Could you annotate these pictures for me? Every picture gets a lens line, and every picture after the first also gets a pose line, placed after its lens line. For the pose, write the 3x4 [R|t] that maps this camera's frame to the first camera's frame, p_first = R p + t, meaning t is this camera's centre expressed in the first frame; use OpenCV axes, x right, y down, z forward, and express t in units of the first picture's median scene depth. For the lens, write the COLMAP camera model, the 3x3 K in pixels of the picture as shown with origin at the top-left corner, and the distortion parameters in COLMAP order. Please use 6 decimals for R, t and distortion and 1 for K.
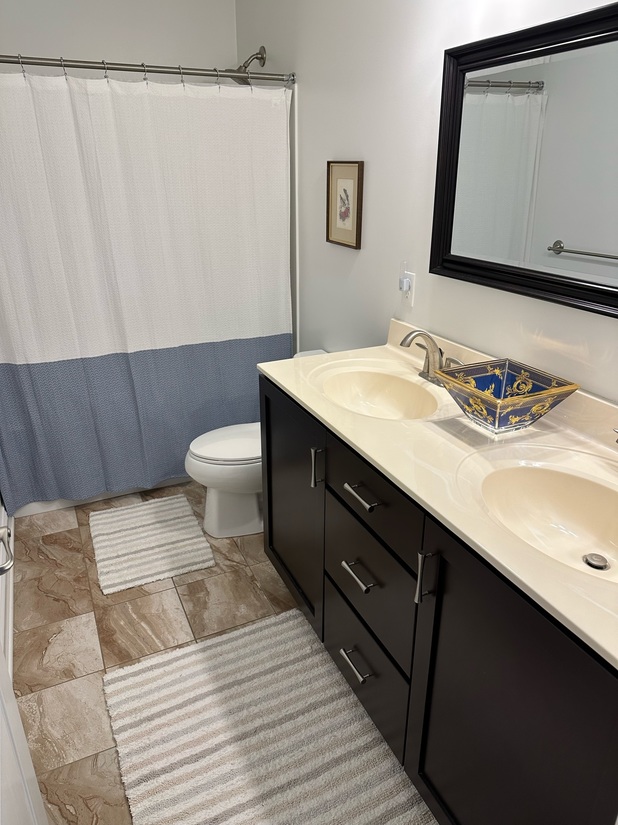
lens RADIAL K [[575.4, 0, 310.0], [0, 575.4, 413.2], [0, 0, 1]] dist [0.060473, -0.081562]
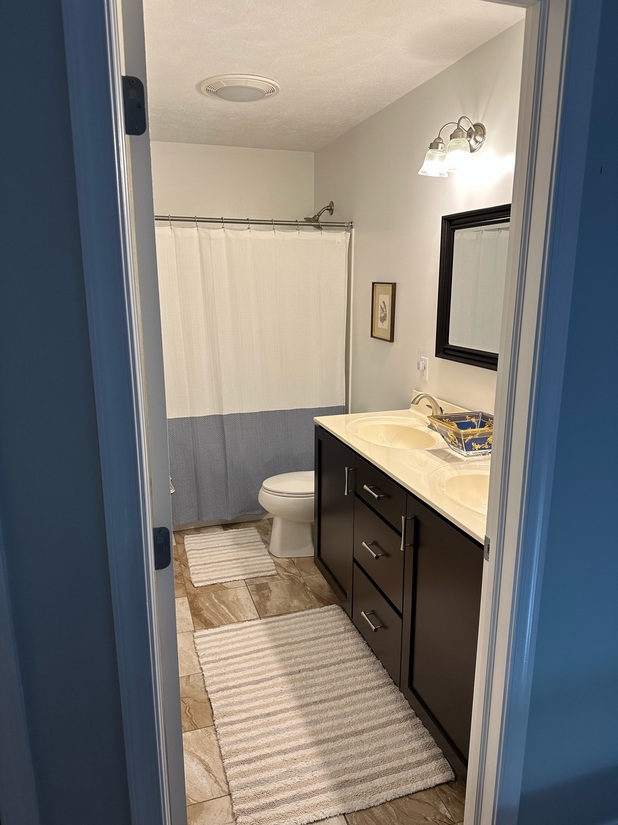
lens RADIAL K [[575.4, 0, 313.7], [0, 575.4, 420.4], [0, 0, 1]] dist [0.060473, -0.081562]
pose [[0.992888, 0.028775, -0.115523, 0.071810], [-0.046790, 0.986585, -0.156399, 0.144090], [0.109472, 0.160692, 0.980915, -0.394236]]
